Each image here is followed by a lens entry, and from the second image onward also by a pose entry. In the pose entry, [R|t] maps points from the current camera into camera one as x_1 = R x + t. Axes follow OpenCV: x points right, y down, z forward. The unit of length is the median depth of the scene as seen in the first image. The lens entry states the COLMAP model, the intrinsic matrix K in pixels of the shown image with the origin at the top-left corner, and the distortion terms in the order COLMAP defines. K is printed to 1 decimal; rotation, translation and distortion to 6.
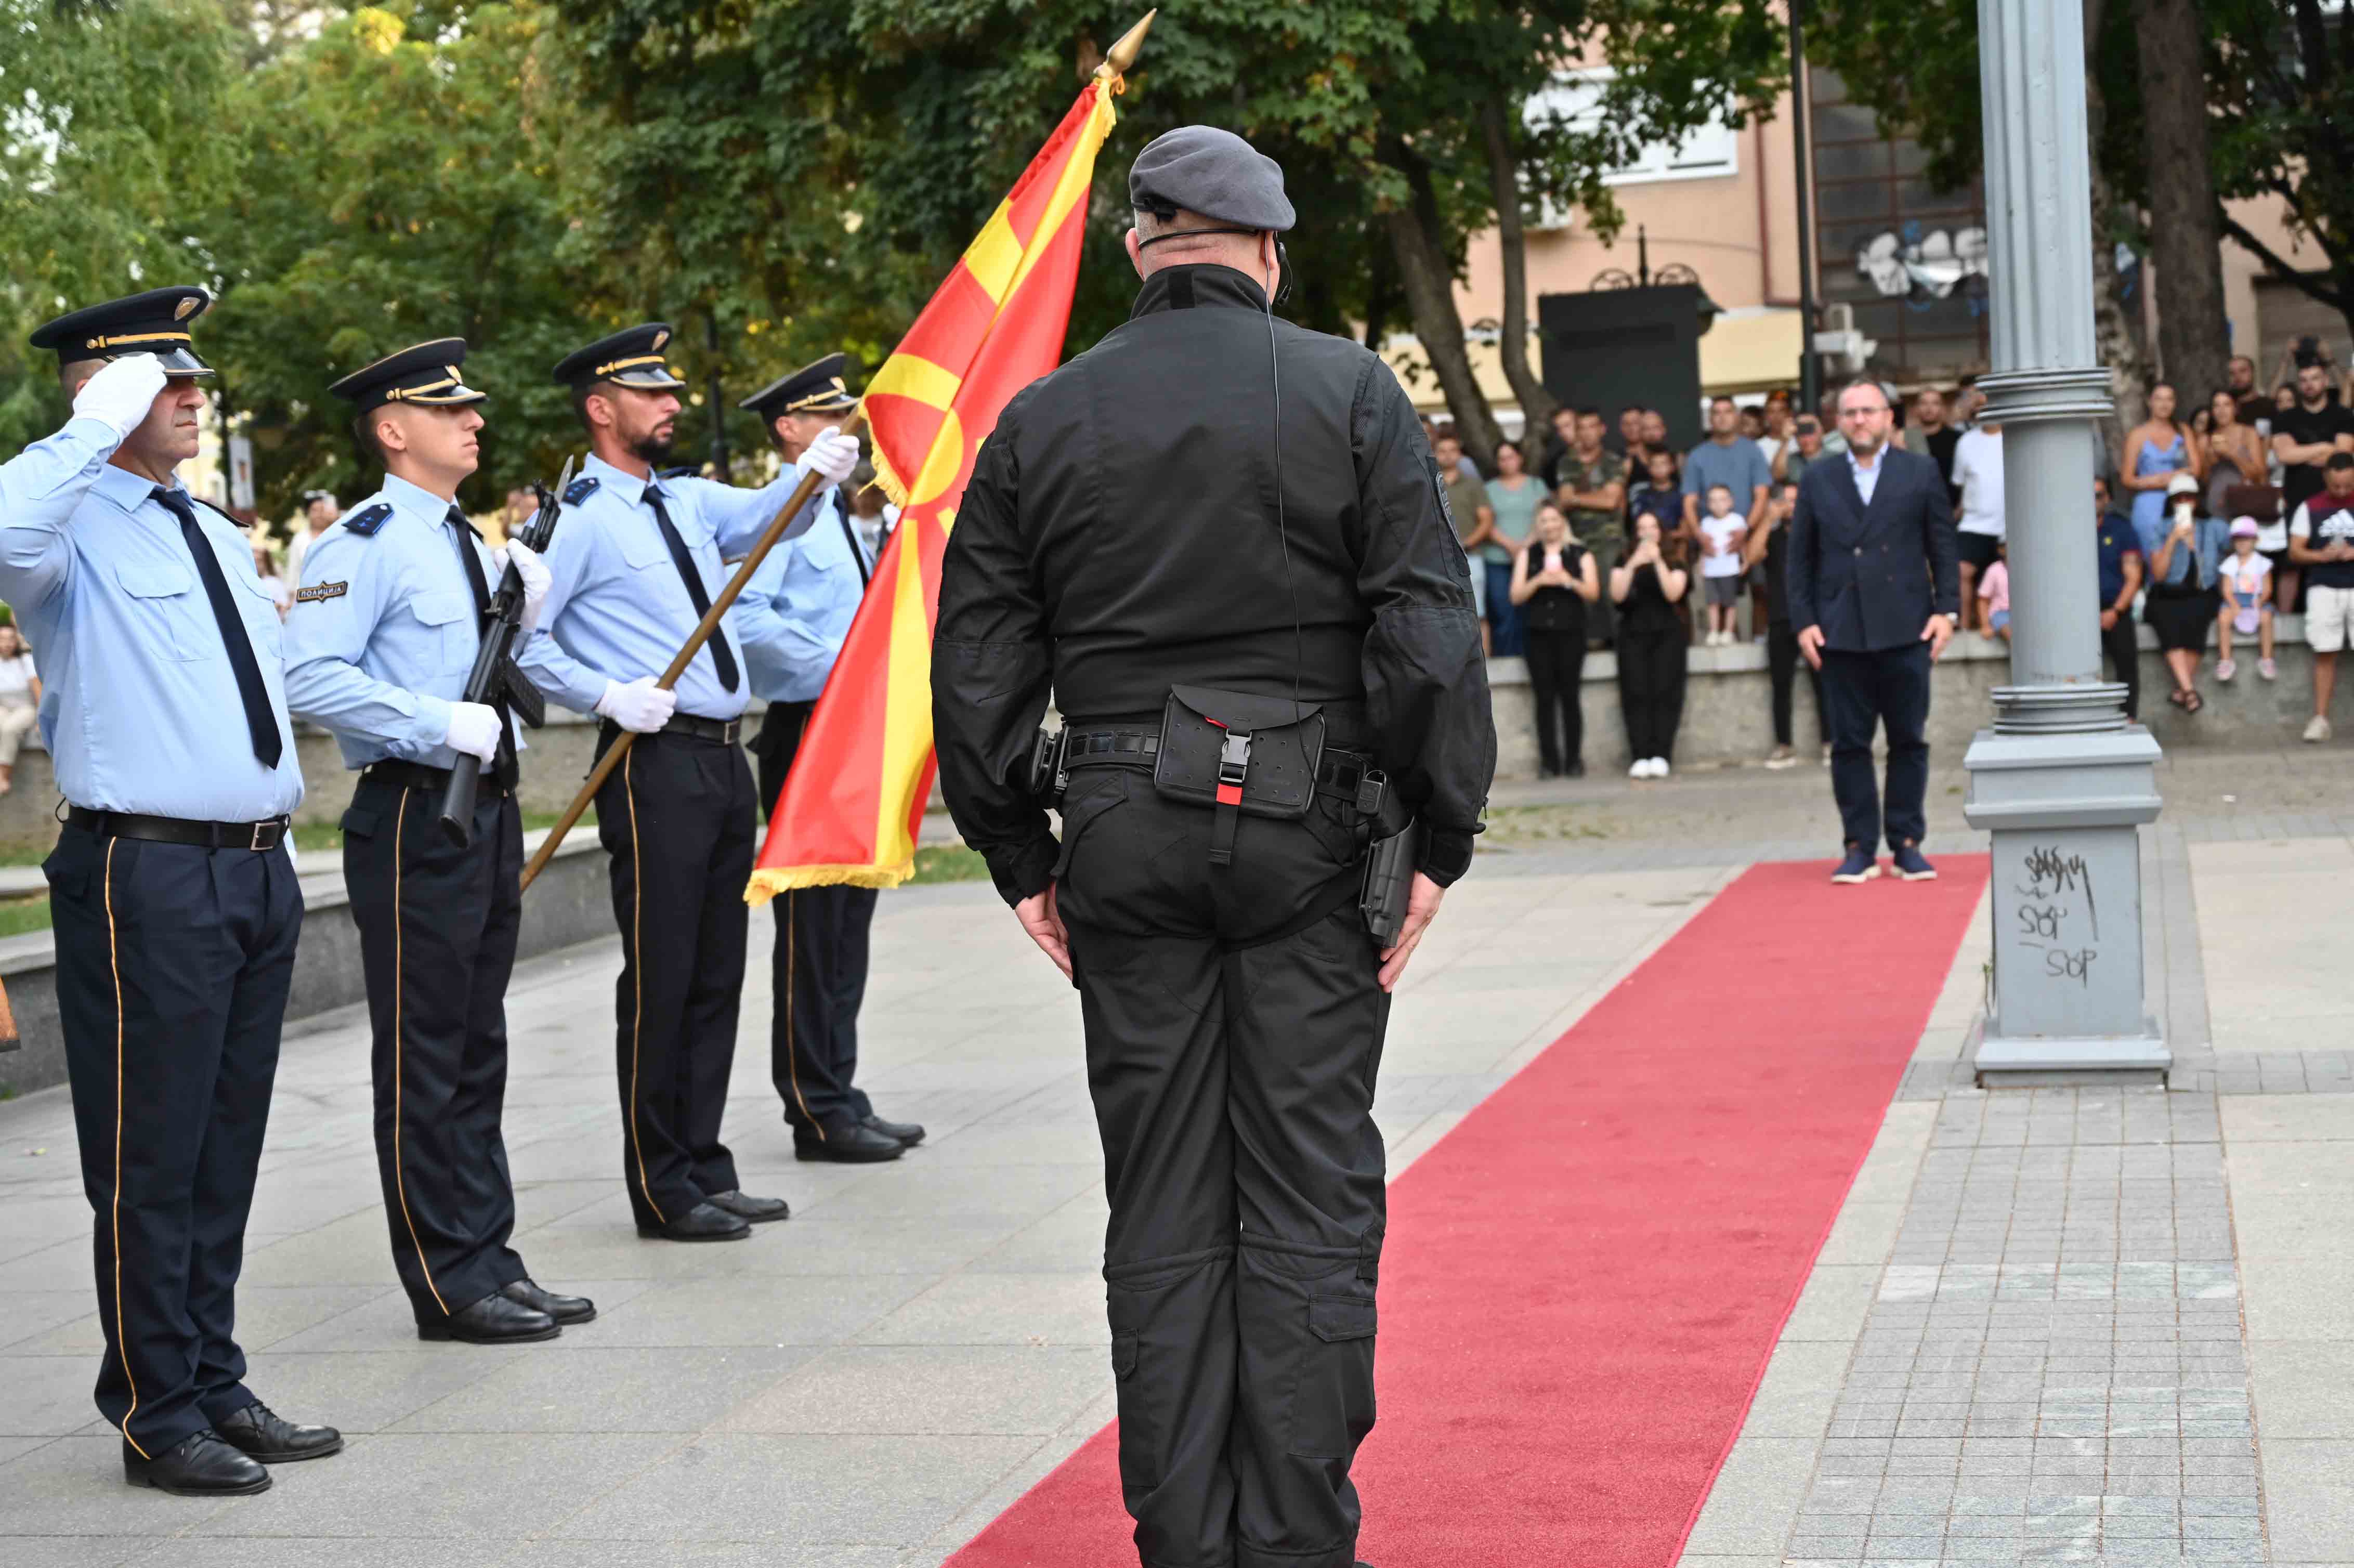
lens RADIAL K [[3363.5, 0, 1177.0], [0, 3363.5, 784.0], [0, 0, 1]] dist [0.000383, -0.001567]
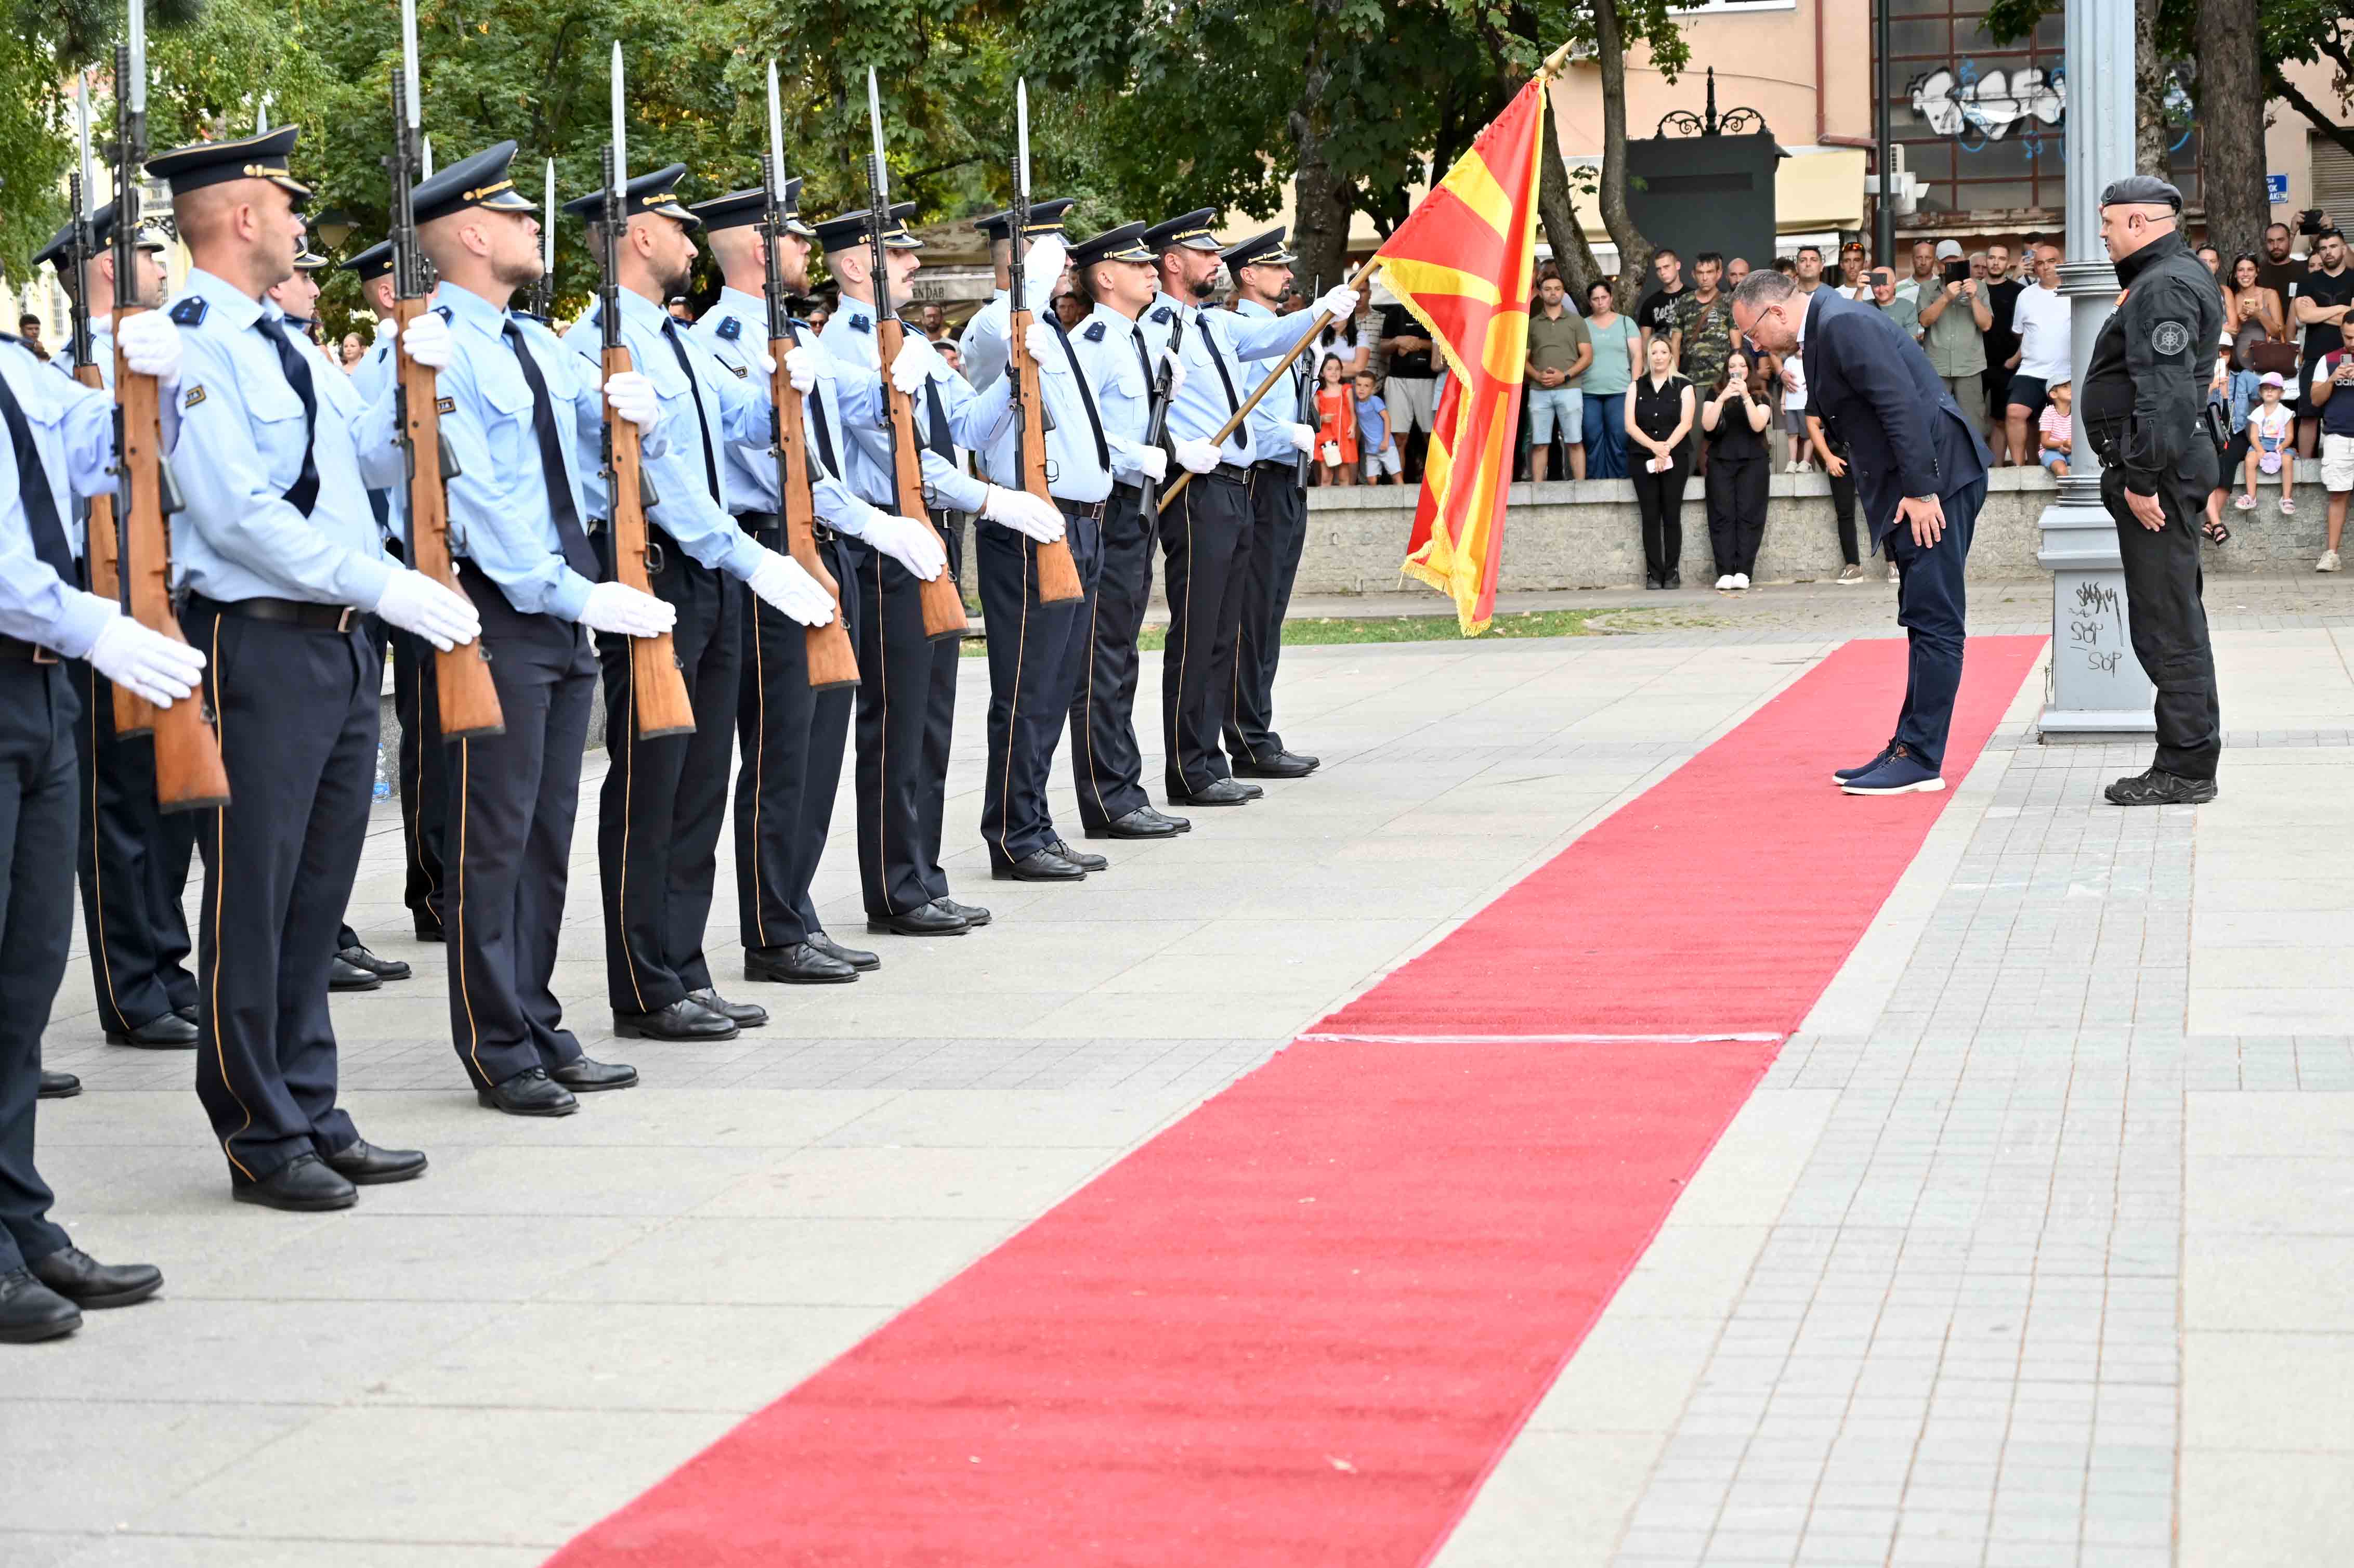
lens RADIAL K [[3907.4, 0, 1177.0], [0, 3907.4, 784.0], [0, 0, 1]] dist [0.027440, -0.150423]
pose [[0.999311, 0.026094, 0.026412, -0.071980], [-0.026958, 0.999094, 0.032933, 0.023390], [-0.025528, -0.033622, 0.999109, -0.274864]]
